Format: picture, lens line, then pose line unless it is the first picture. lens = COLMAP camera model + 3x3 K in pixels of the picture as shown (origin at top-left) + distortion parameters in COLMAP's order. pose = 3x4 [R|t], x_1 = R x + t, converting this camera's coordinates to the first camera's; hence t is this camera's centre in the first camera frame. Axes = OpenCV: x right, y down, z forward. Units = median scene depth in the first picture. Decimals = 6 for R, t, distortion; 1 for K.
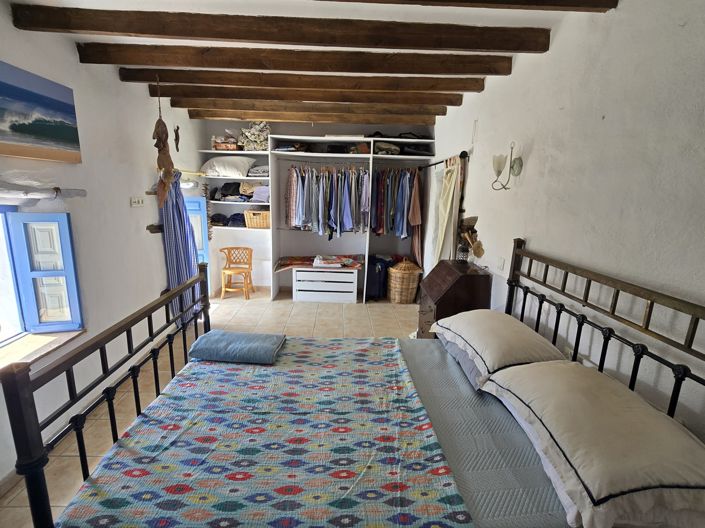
lens RADIAL K [[345.3, 0, 350.7], [0, 345.3, 265.3], [0, 0, 1]] dist [-0.001583, -0.000071]
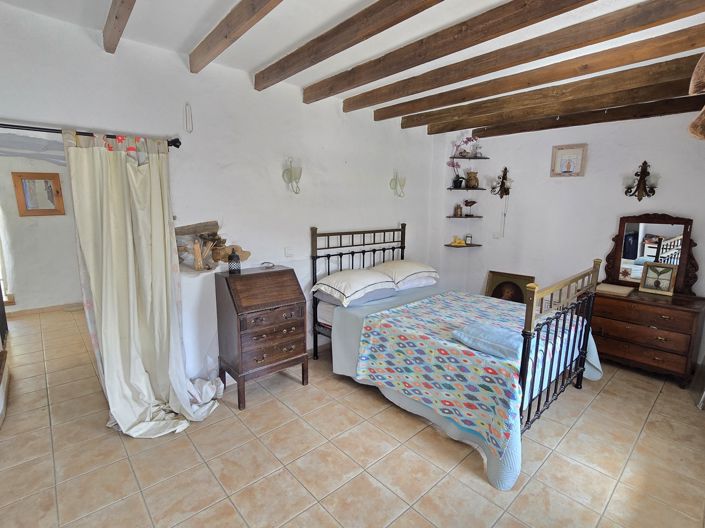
lens RADIAL K [[345.3, 0, 352.0], [0, 345.3, 260.3], [0, 0, 1]] dist [-0.001583, -0.000071]
pose [[-0.641574, -0.158573, 0.750492, -1.021904], [0.131612, 0.941132, 0.311365, -0.518991], [-0.755686, 0.298537, -0.582936, 2.415082]]
